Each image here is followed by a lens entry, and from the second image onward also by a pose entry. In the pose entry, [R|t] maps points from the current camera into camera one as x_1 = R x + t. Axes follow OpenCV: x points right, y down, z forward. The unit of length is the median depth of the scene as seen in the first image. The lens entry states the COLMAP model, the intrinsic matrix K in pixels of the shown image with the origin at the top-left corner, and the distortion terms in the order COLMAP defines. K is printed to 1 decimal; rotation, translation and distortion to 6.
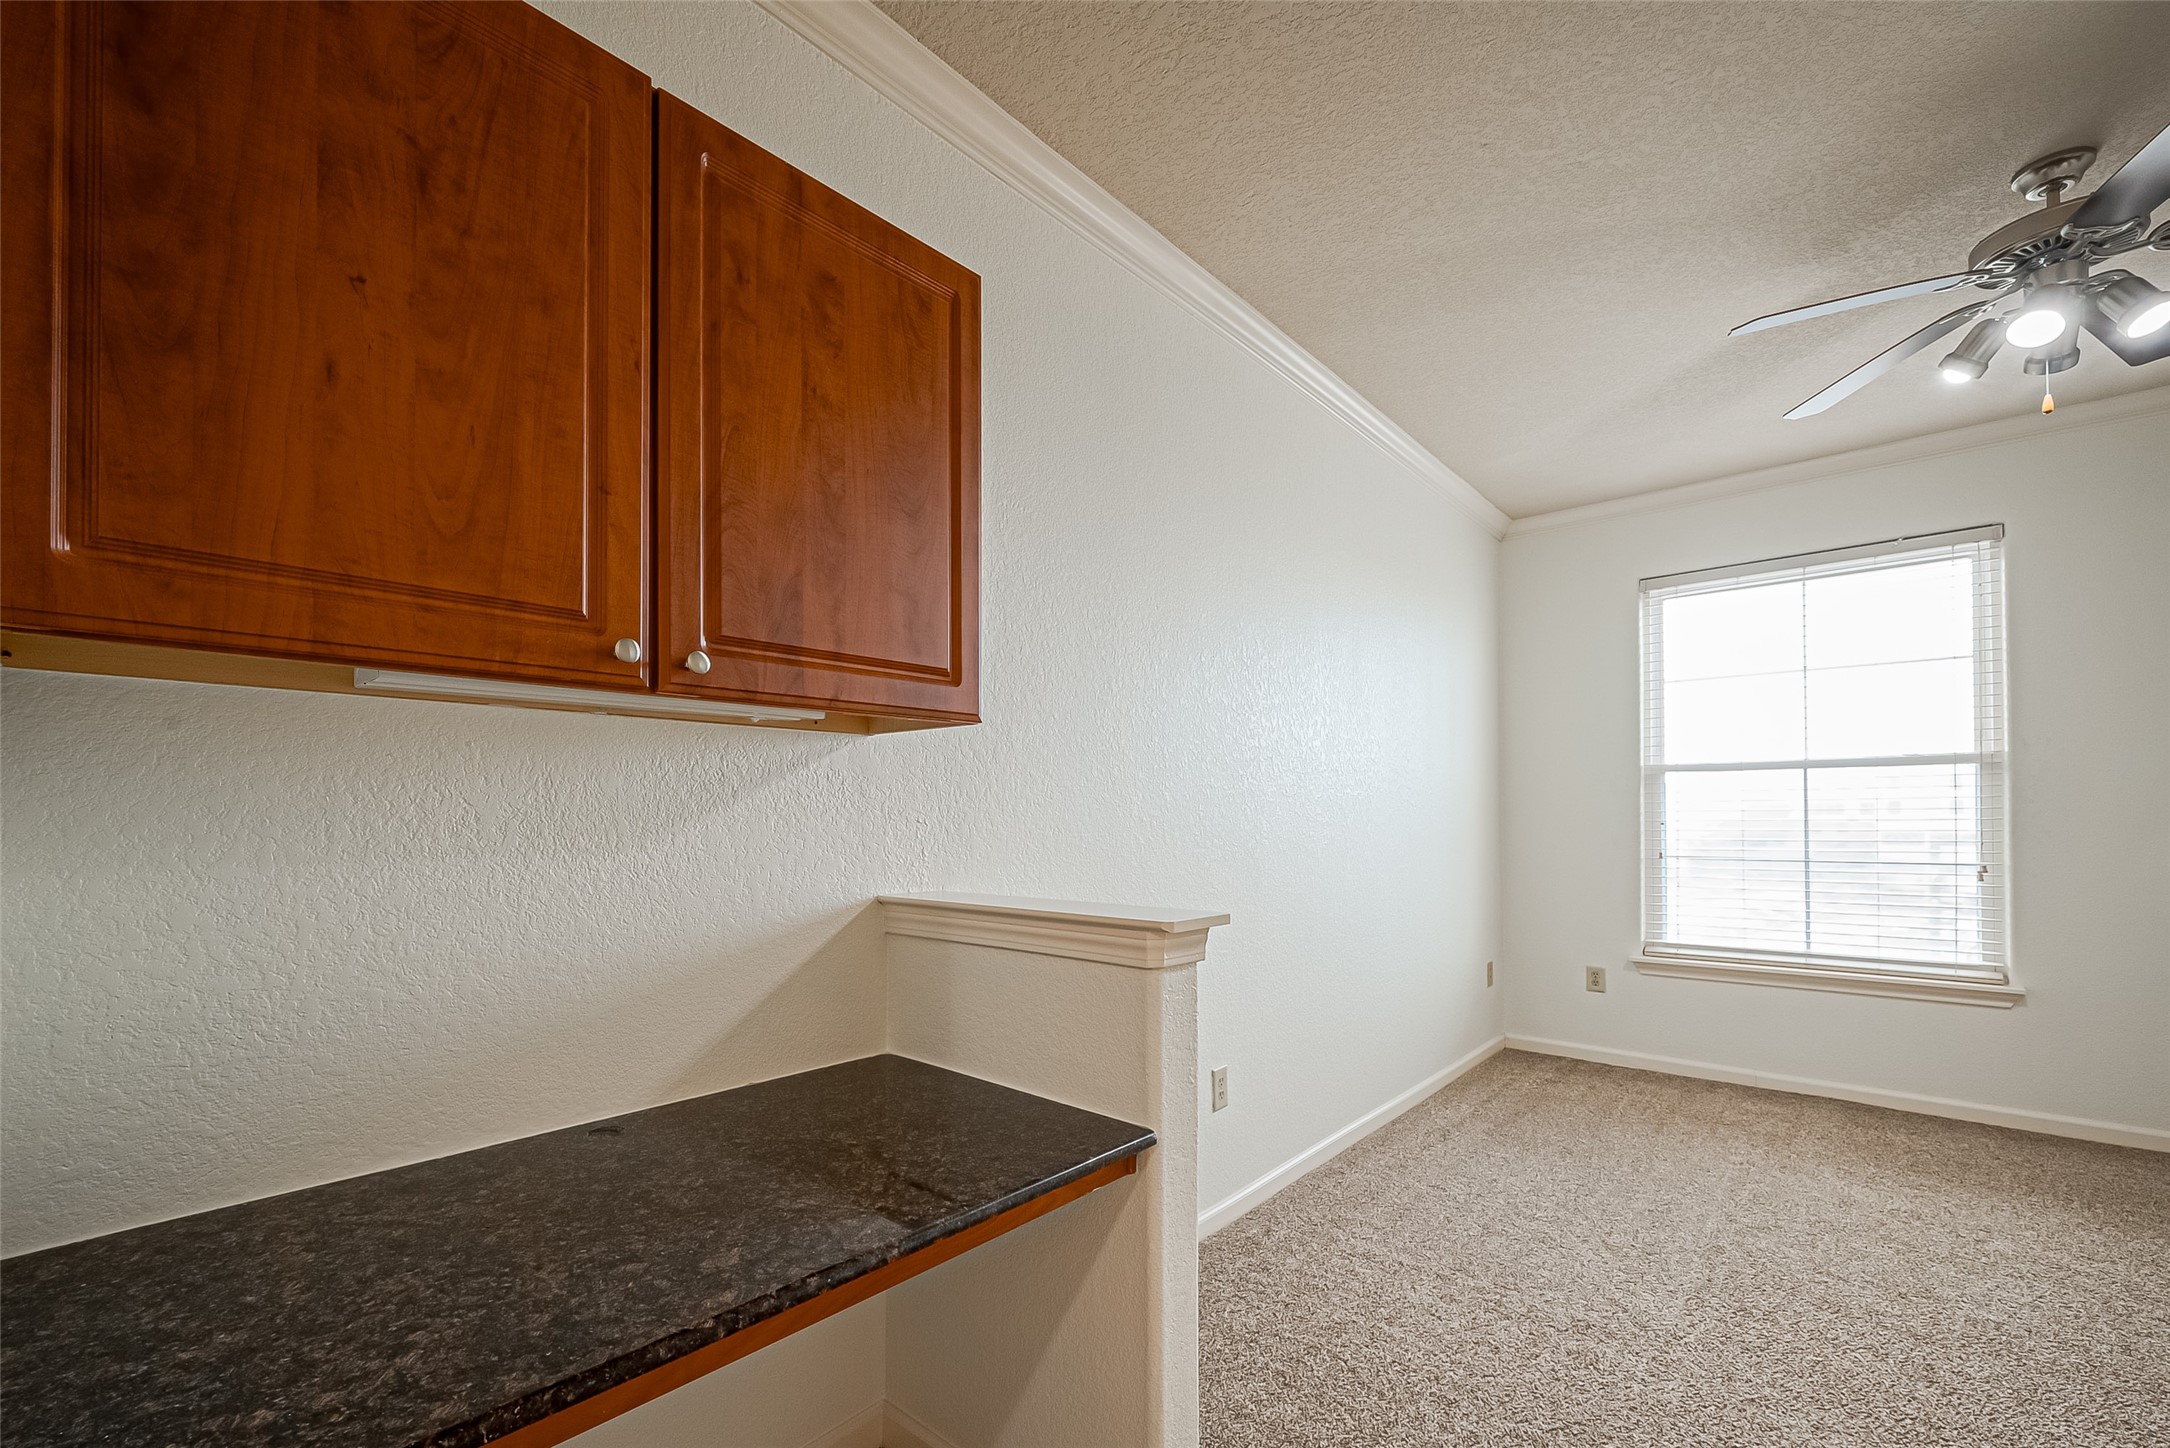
lens RADIAL K [[881.1, 0, 993.3], [0, 881.1, 800.6], [0, 0, 1]] dist [-0.006139, -0.000926]
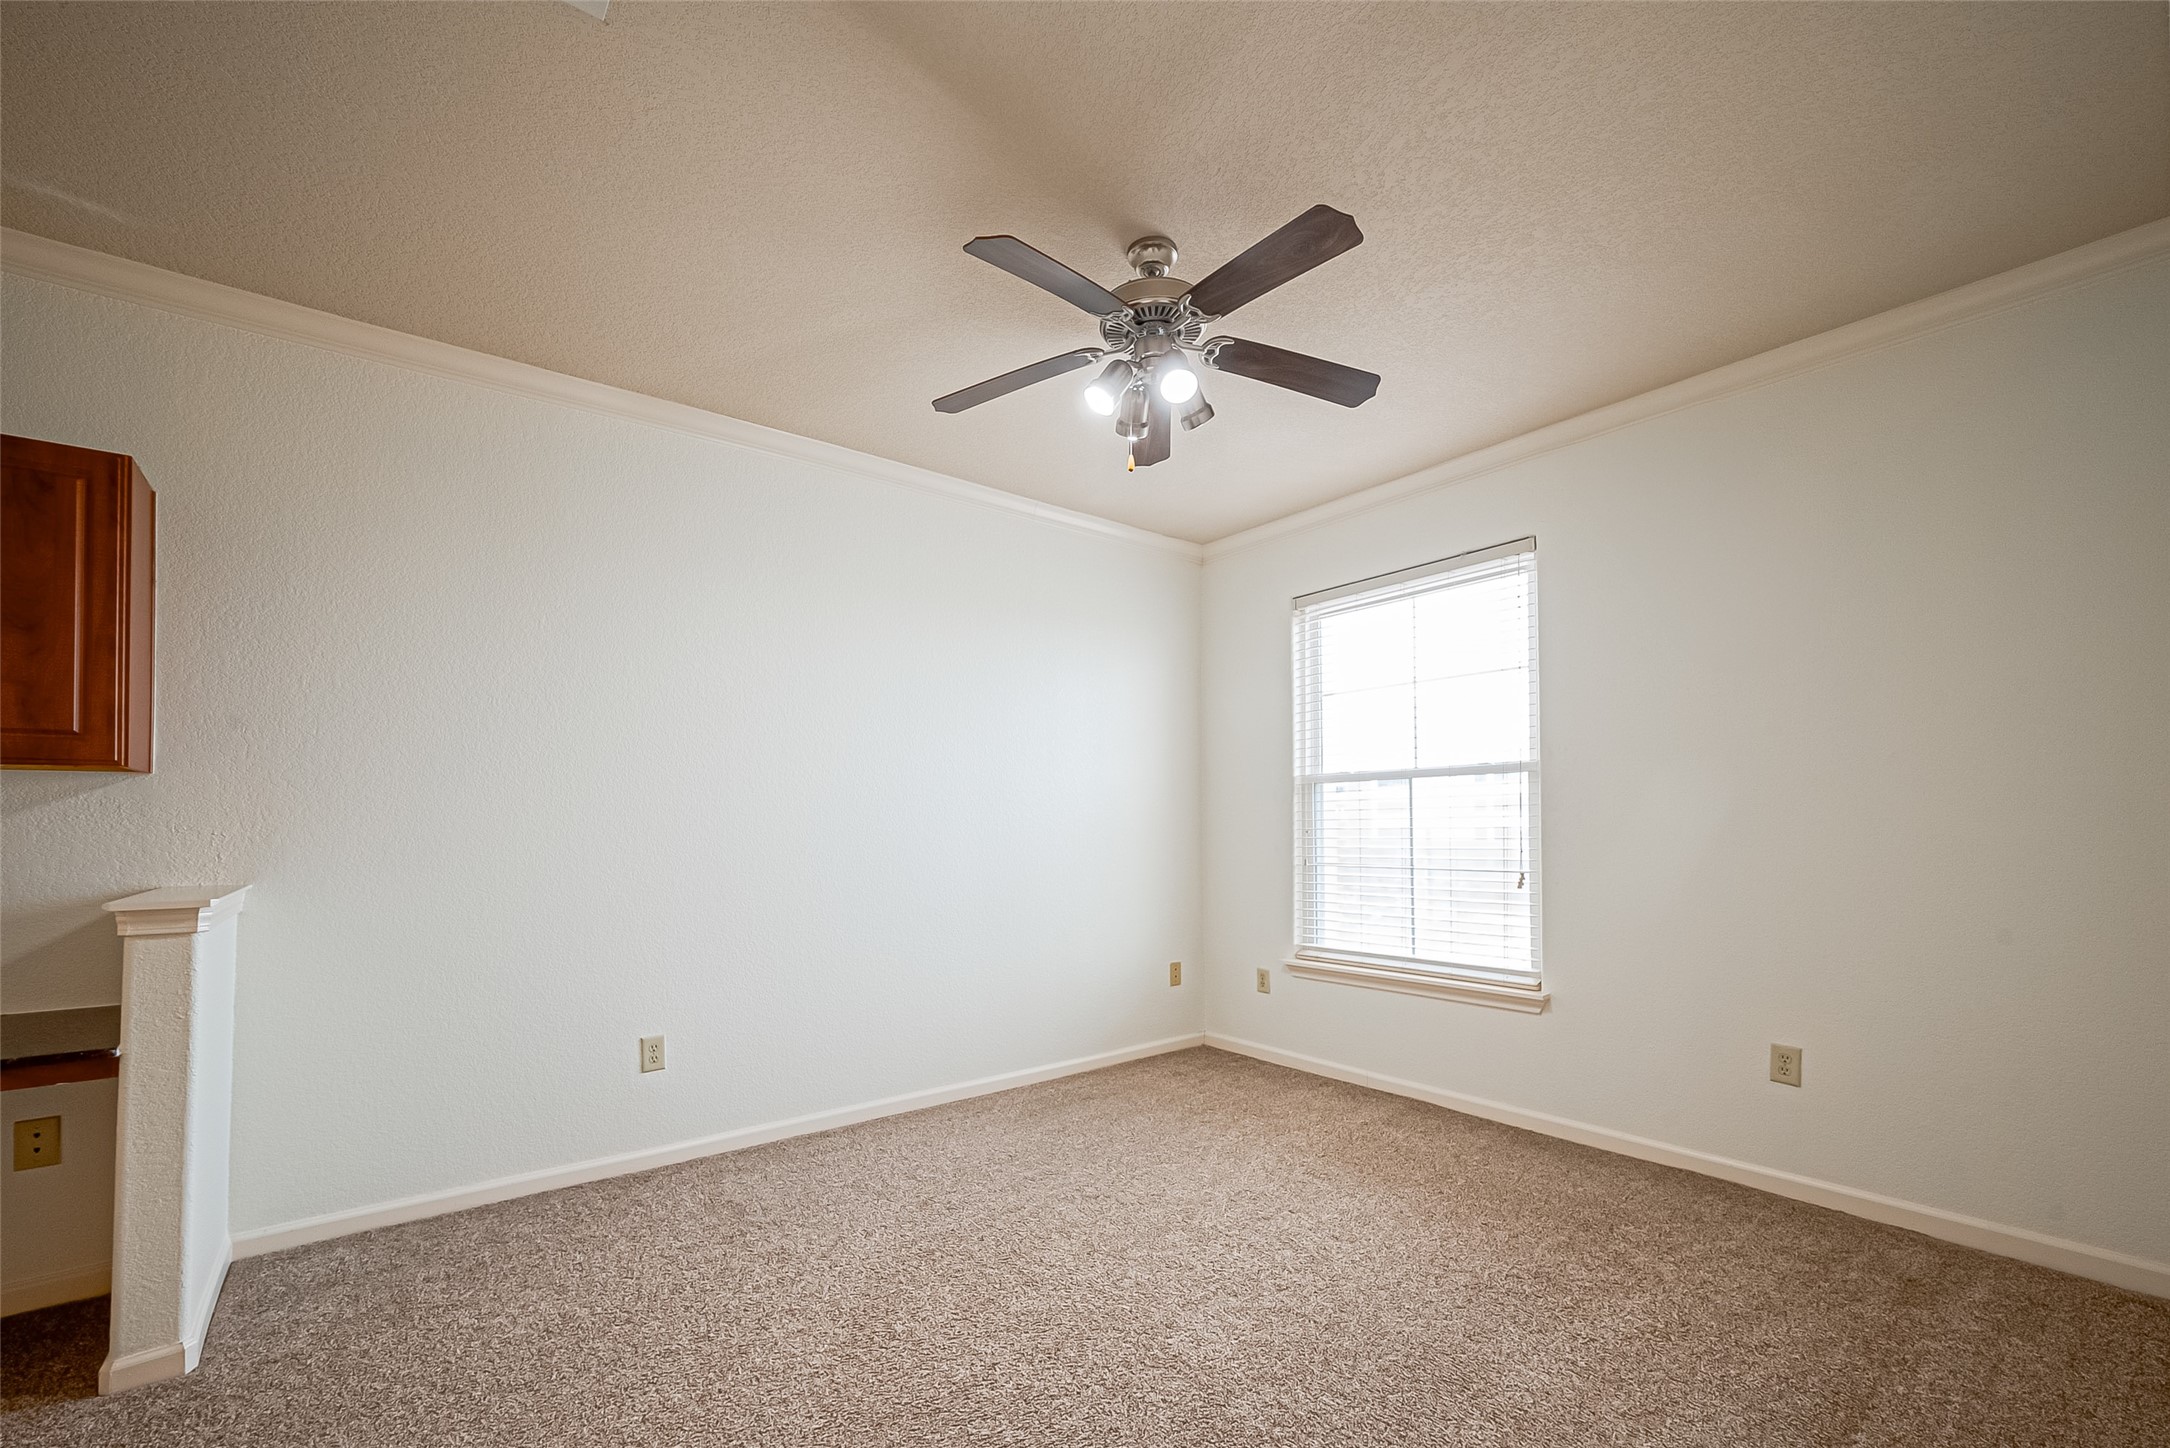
lens RADIAL K [[881.1, 0, 1073.8], [0, 881.1, 805.4], [0, 0, 1]] dist [-0.006139, -0.000926]
pose [[0.990407, -0.005749, -0.138060, 0.679830], [0.005564, 0.999983, -0.001726, -0.005227], [0.138068, 0.000941, 0.990422, -0.075783]]
